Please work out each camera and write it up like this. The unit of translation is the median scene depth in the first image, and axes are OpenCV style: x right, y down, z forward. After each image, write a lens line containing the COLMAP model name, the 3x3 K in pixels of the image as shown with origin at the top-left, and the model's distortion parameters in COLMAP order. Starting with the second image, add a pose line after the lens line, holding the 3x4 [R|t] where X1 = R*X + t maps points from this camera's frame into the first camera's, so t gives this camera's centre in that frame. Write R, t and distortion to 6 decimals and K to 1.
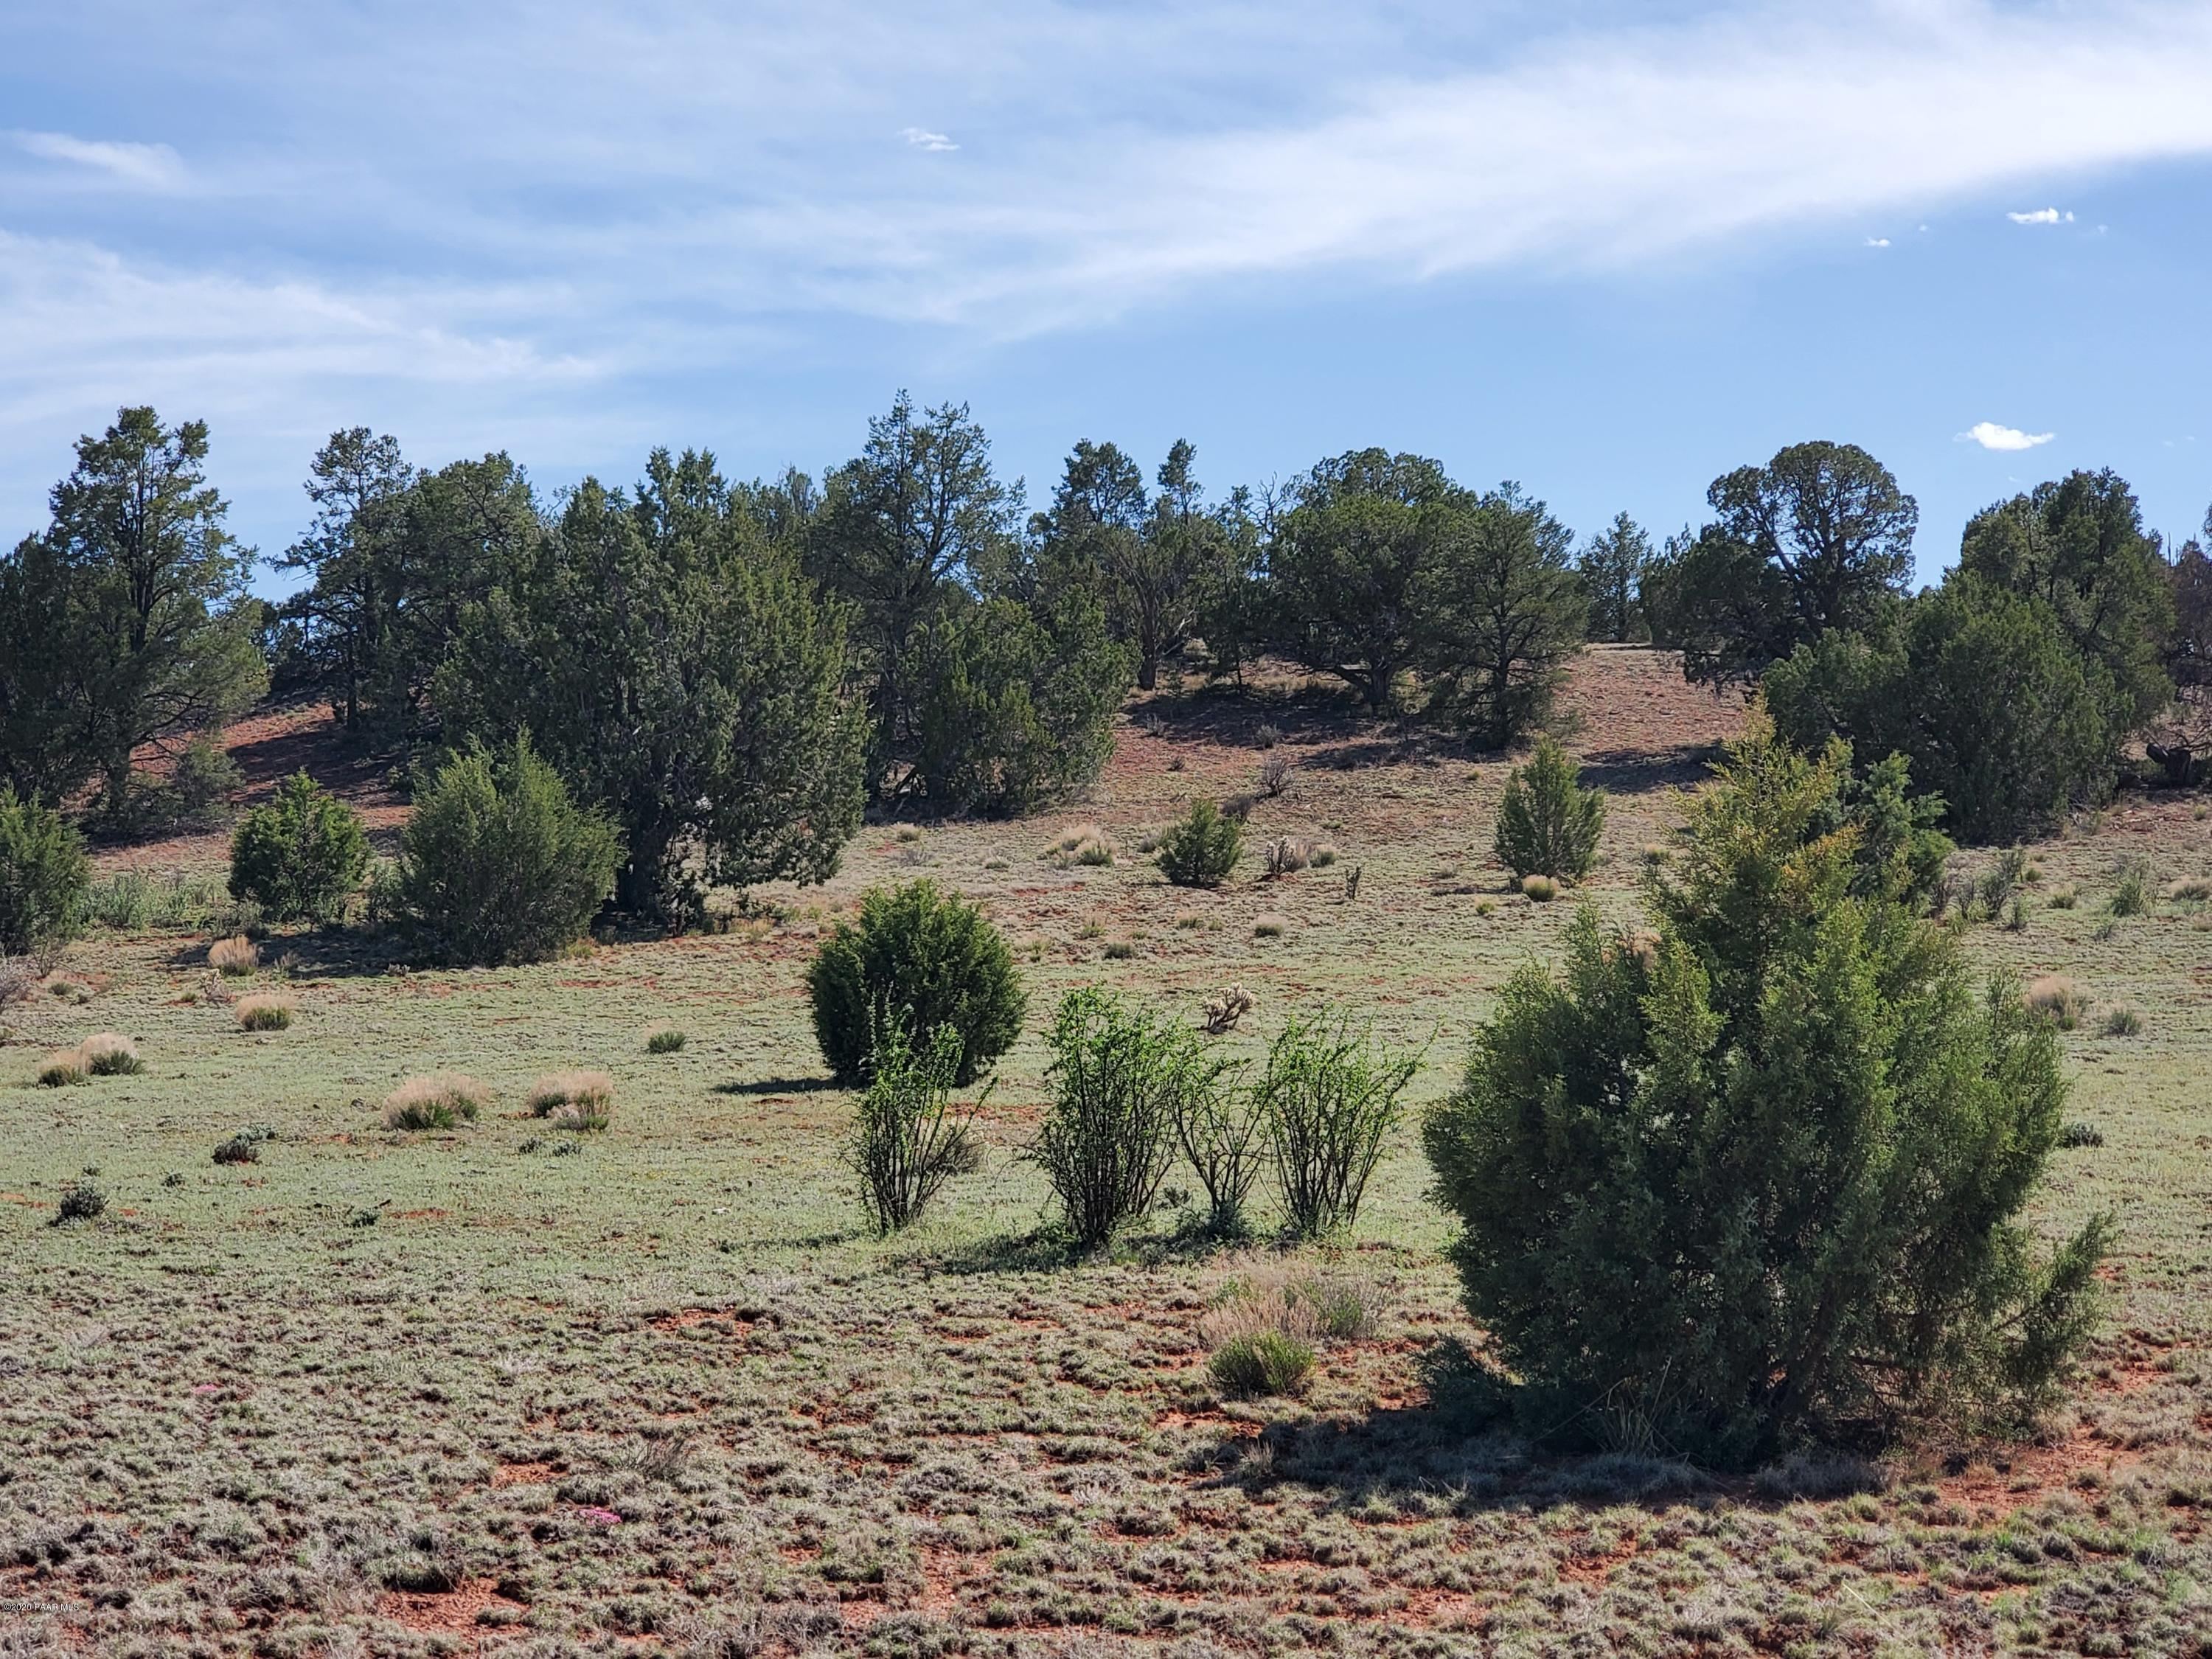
lens RADIAL K [[3545.9, 0, 1105.1], [0, 3545.9, 831.7], [0, 0, 1]] dist [-0.032783, 0.213554]
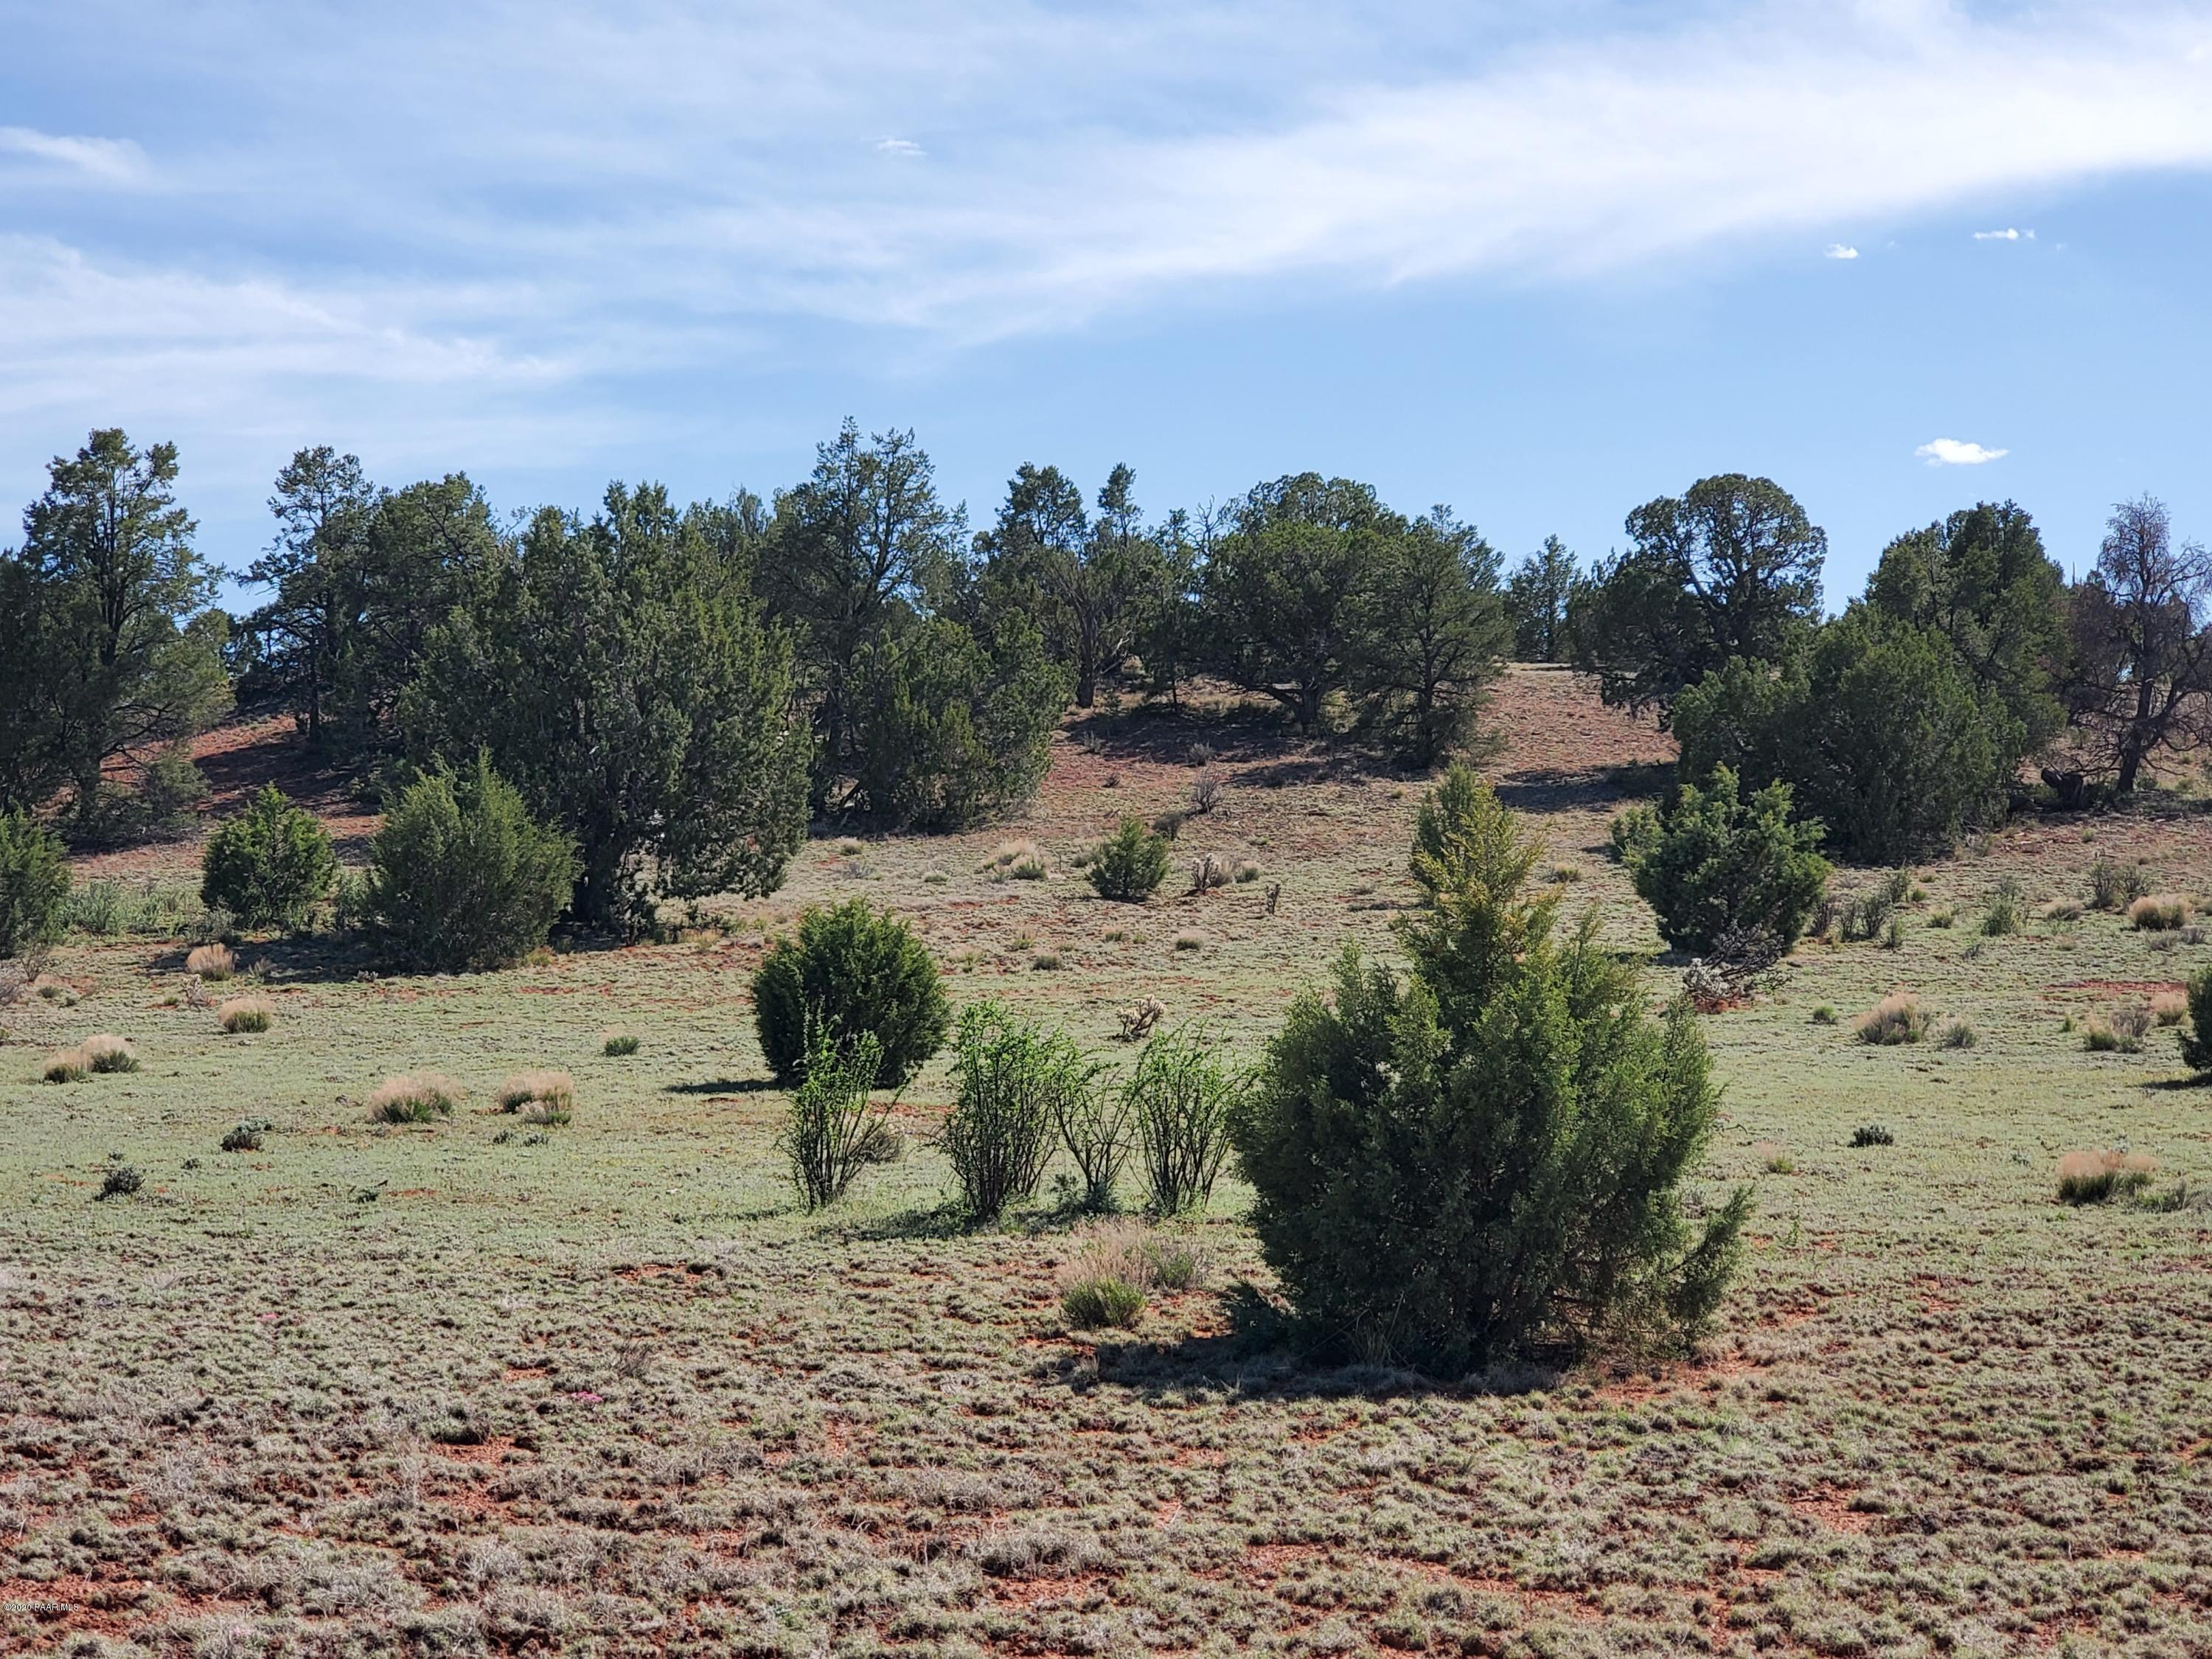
lens RADIAL K [[3751.9, 0, 1115.1], [0, 3751.9, 829.6], [0, 0, 1]] dist [-0.114204, 1.256312]
pose [[0.999918, 0.006798, 0.010883, 0.011224], [-0.006807, 0.999977, 0.000814, -0.006839], [-0.010877, -0.000888, 0.999940, -0.115643]]
